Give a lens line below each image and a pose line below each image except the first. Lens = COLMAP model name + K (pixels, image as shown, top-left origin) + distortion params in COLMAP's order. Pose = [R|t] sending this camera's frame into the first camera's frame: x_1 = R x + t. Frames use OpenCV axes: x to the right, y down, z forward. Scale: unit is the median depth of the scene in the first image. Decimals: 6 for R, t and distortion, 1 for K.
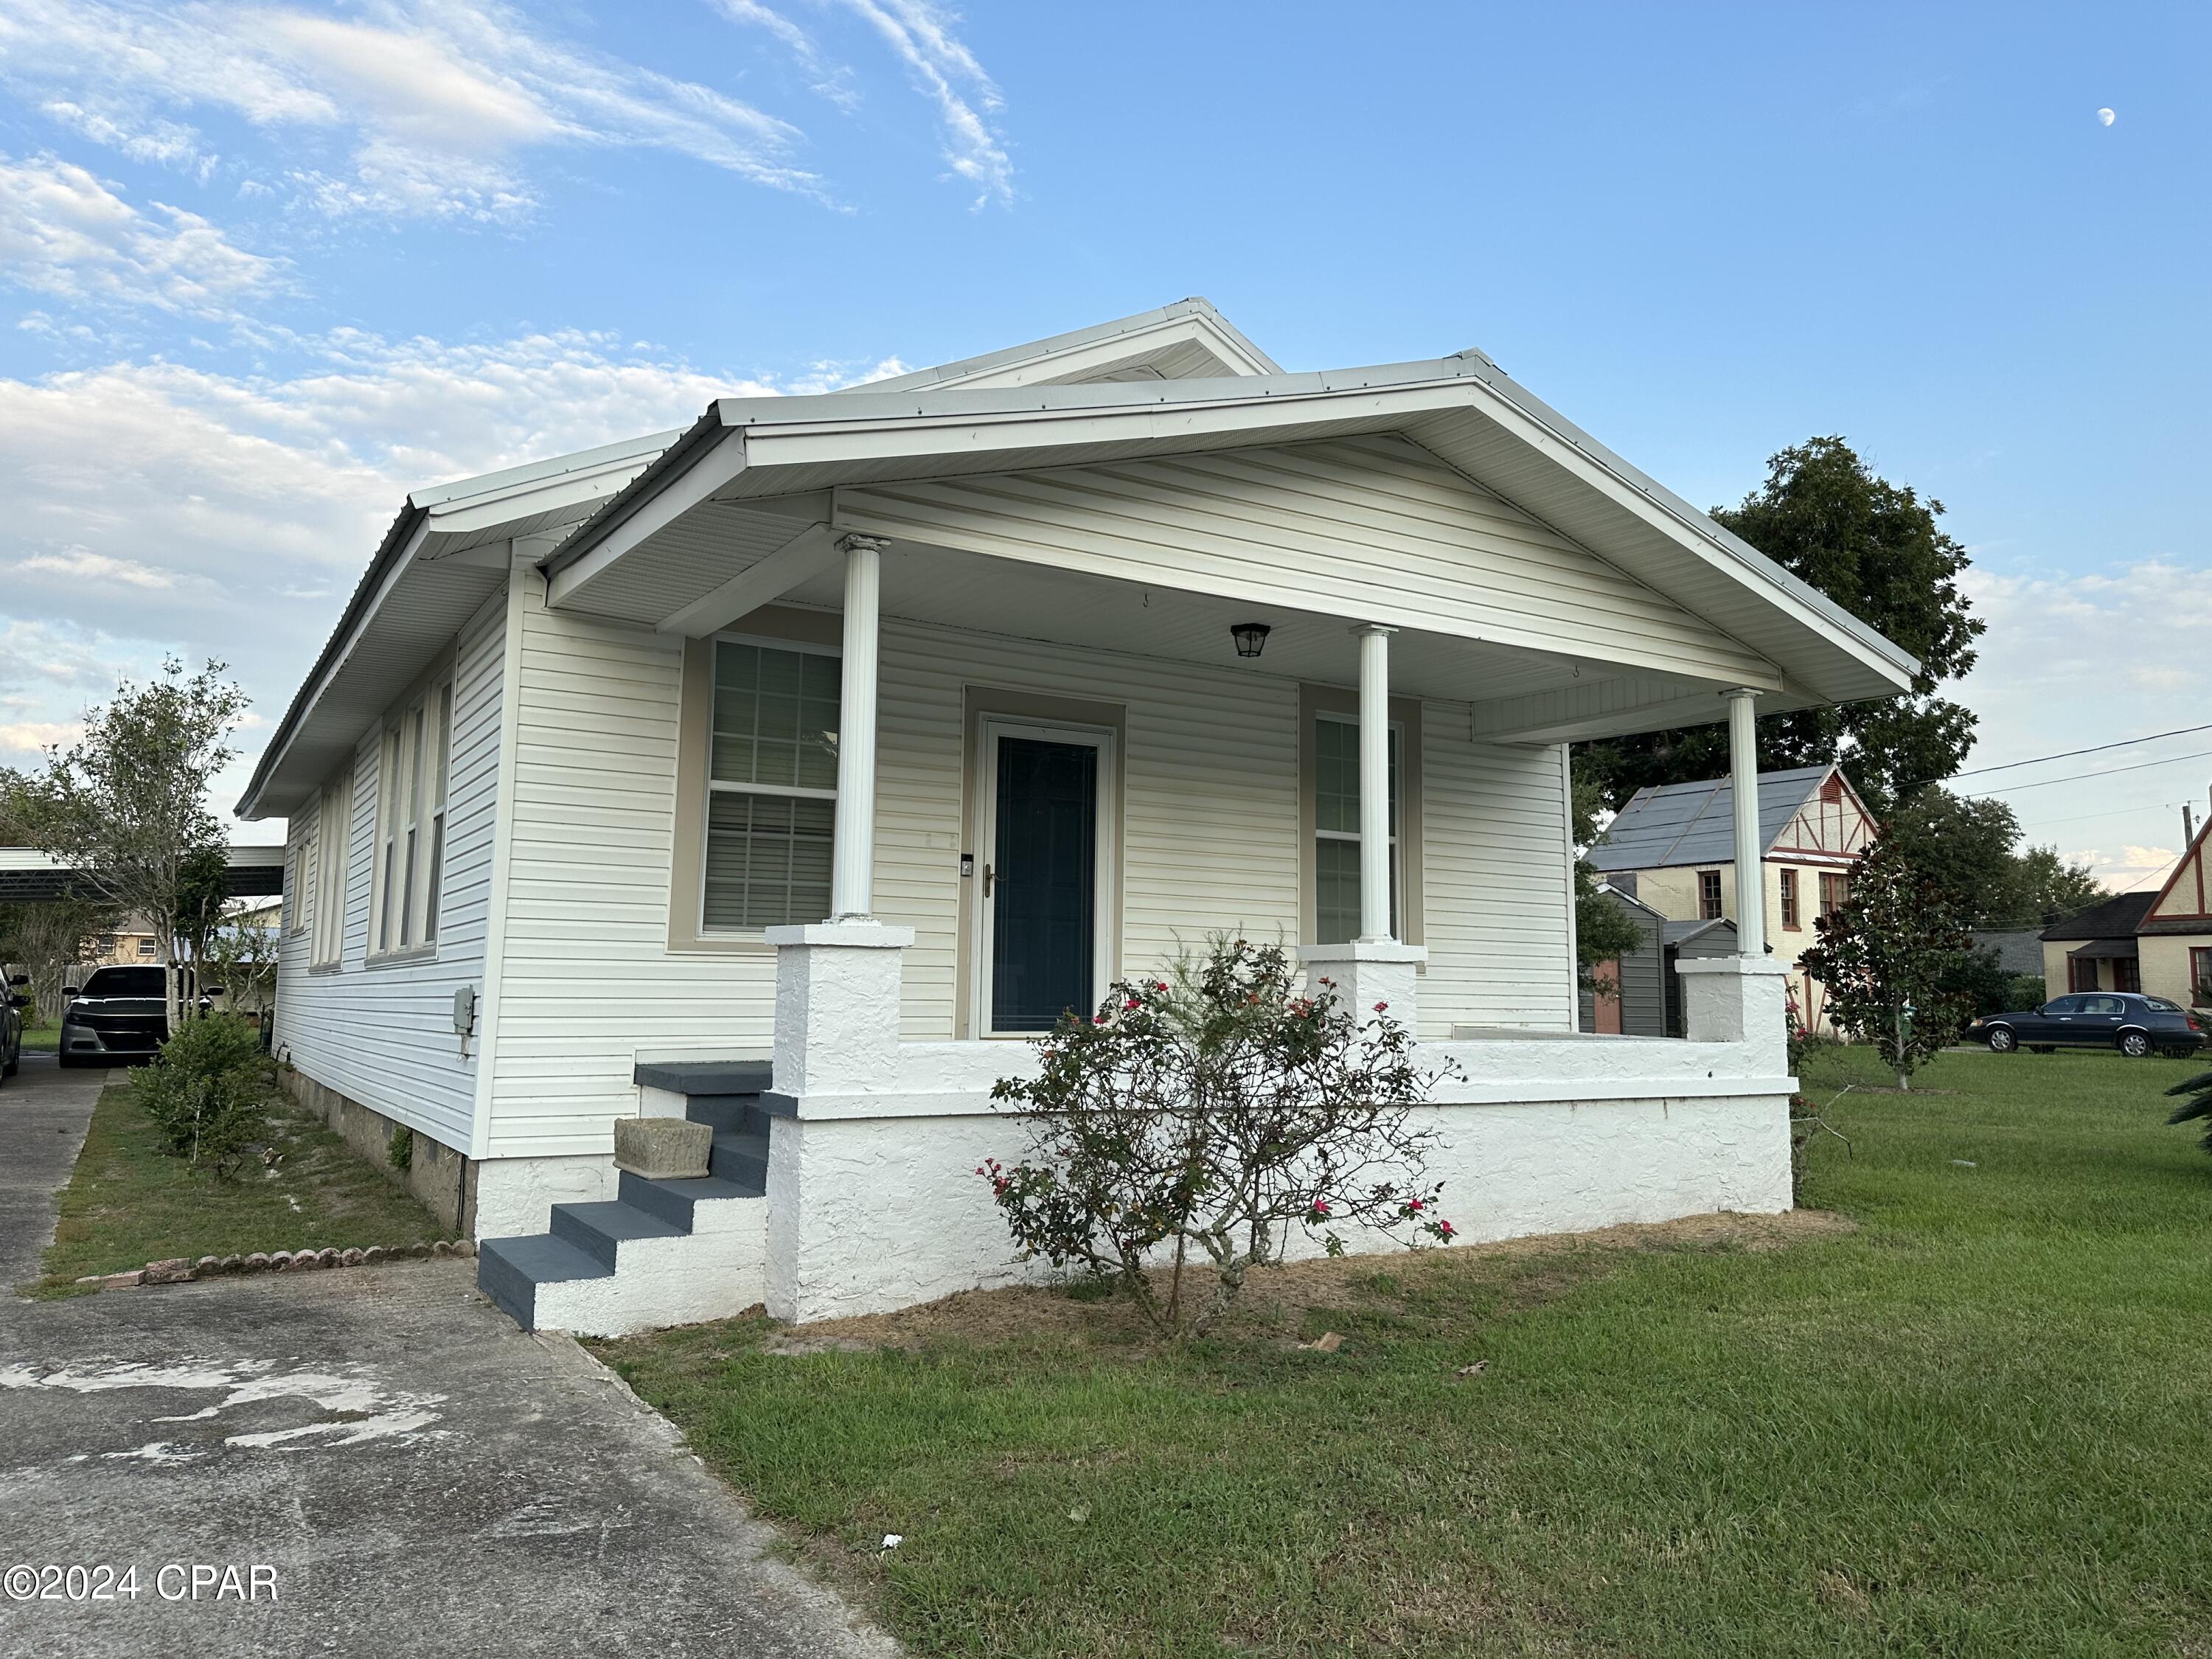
lens RADIAL K [[1555.2, 0, 1116.8], [0, 1555.2, 824.5], [0, 0, 1]] dist [0.192183, -0.418961]
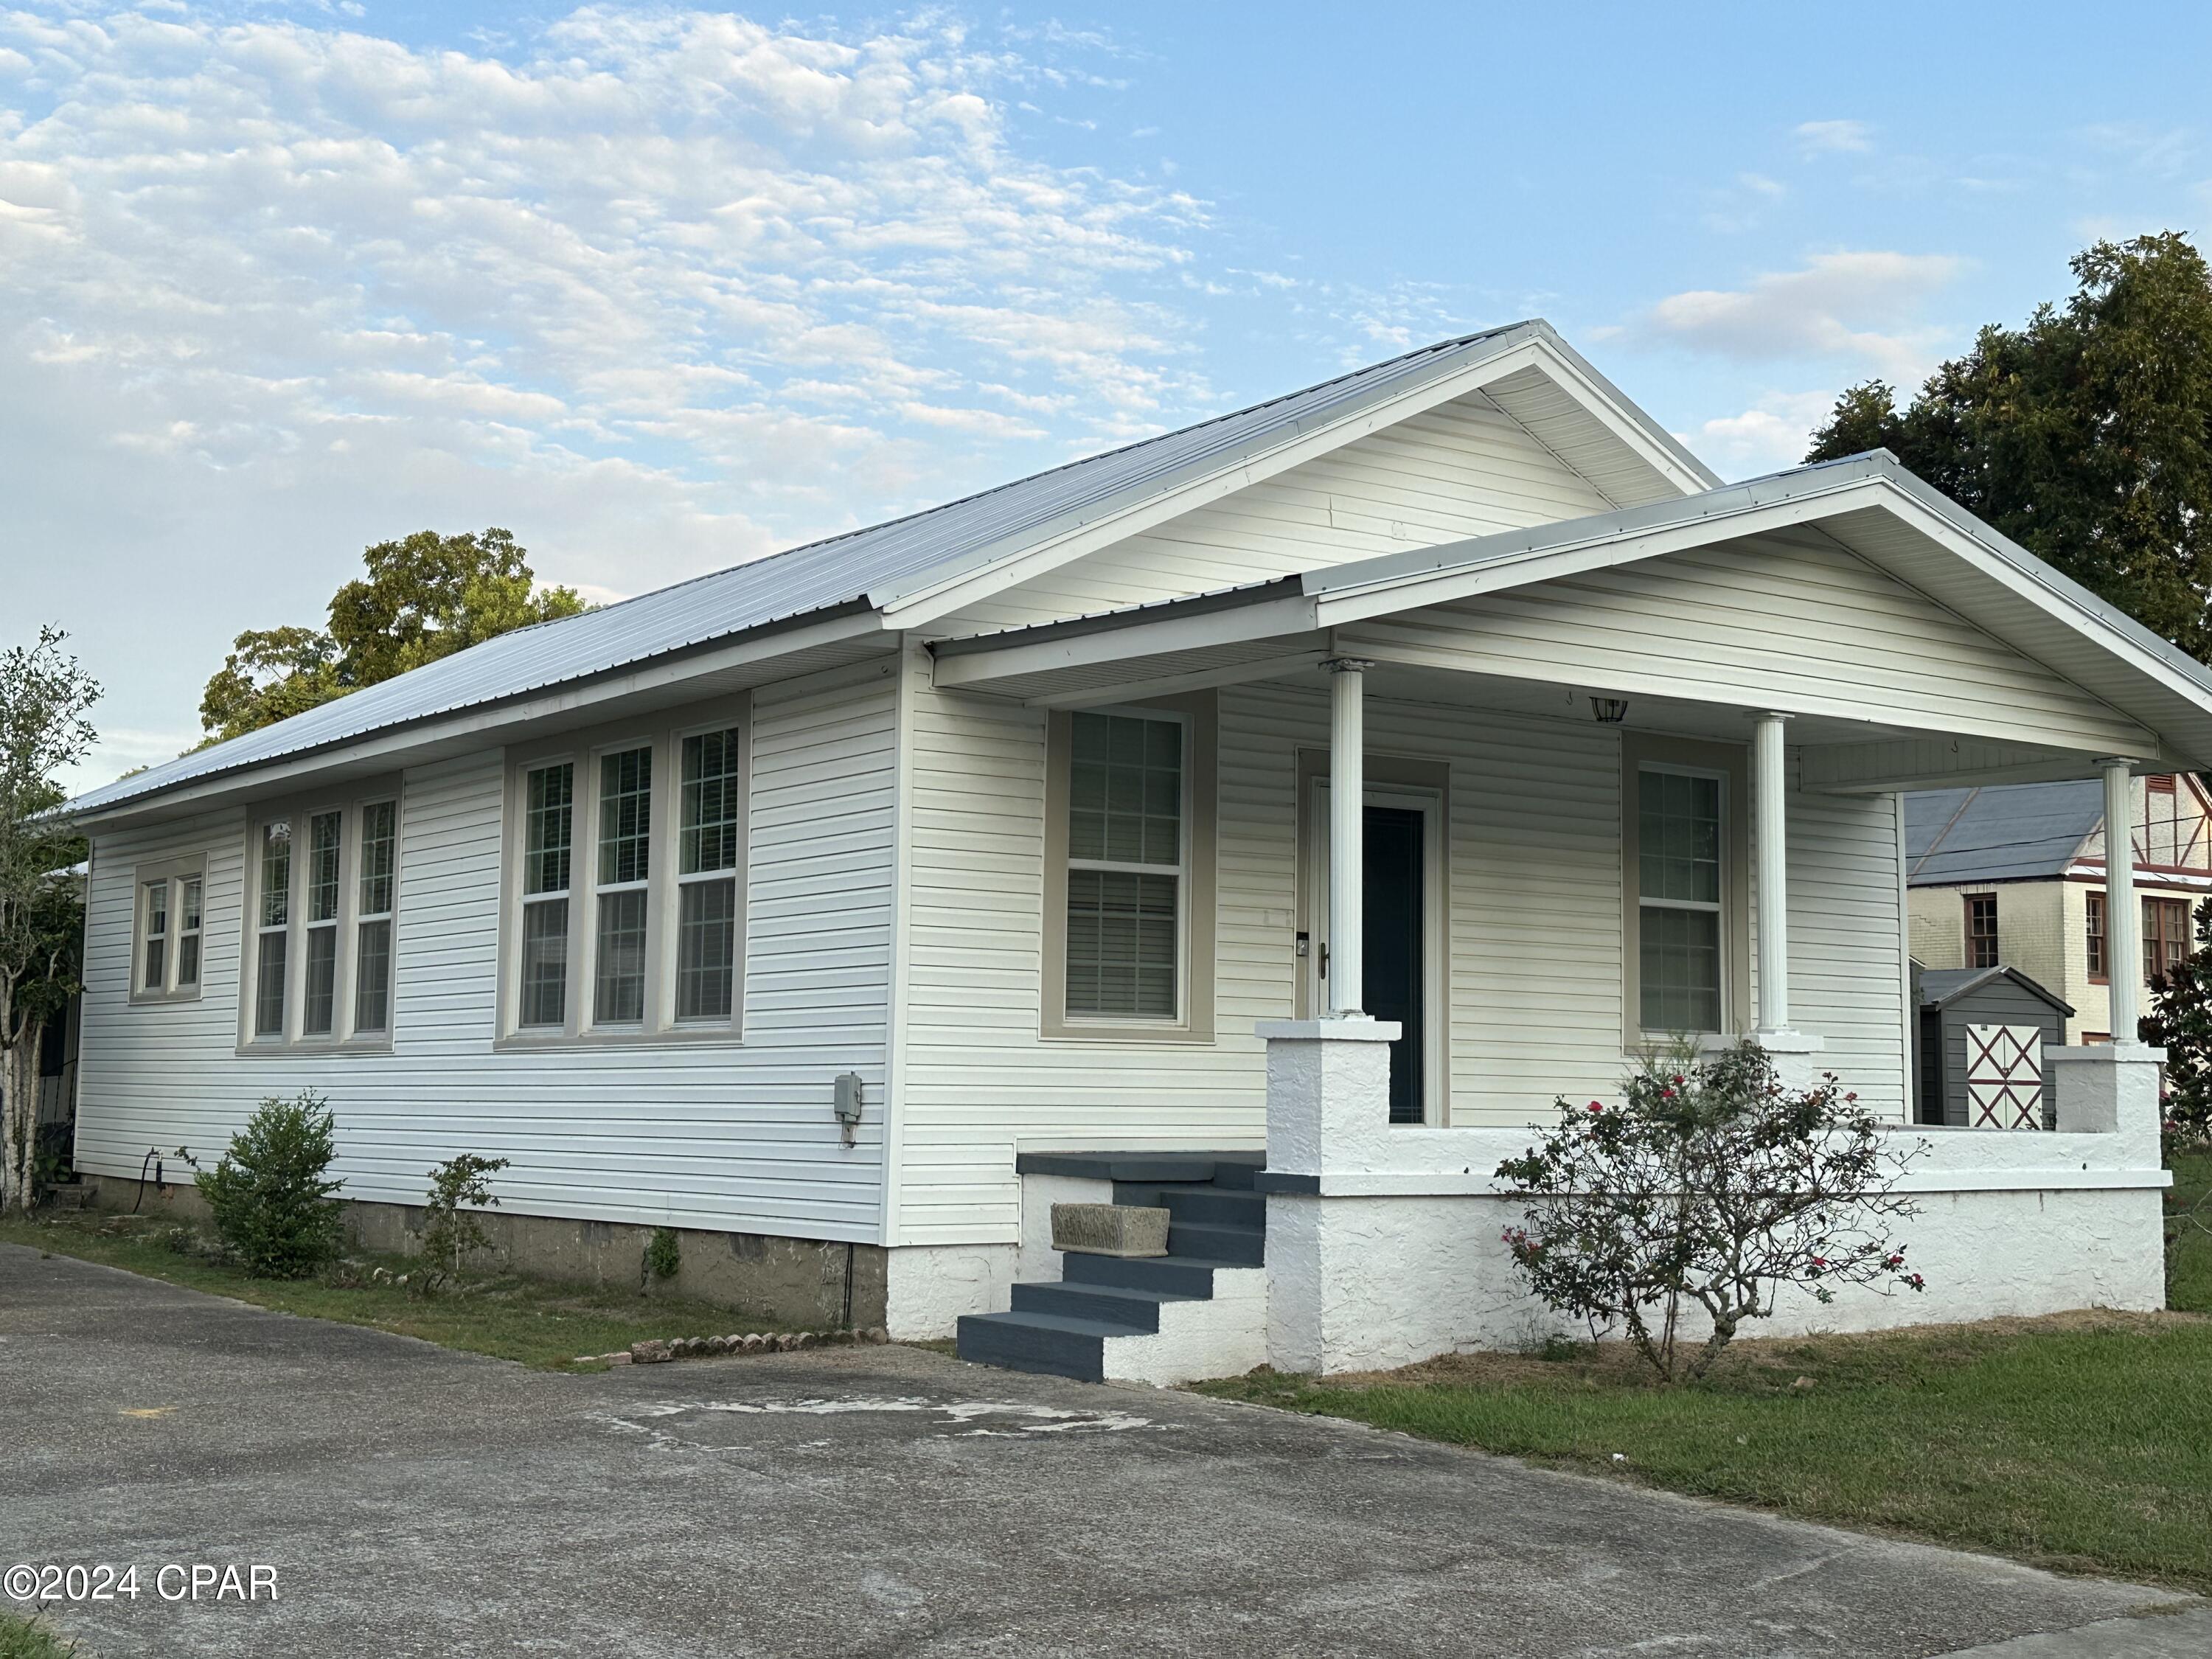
lens RADIAL K [[2769.1, 0, 1106.0], [0, 2769.1, 829.5], [0, 0, 1]] dist [0.127539, -0.188974]
pose [[0.997461, 0.005753, 0.070986, -0.357576], [-0.007067, 0.999808, 0.018280, -0.077254], [-0.070867, -0.018735, 0.997310, -0.684967]]
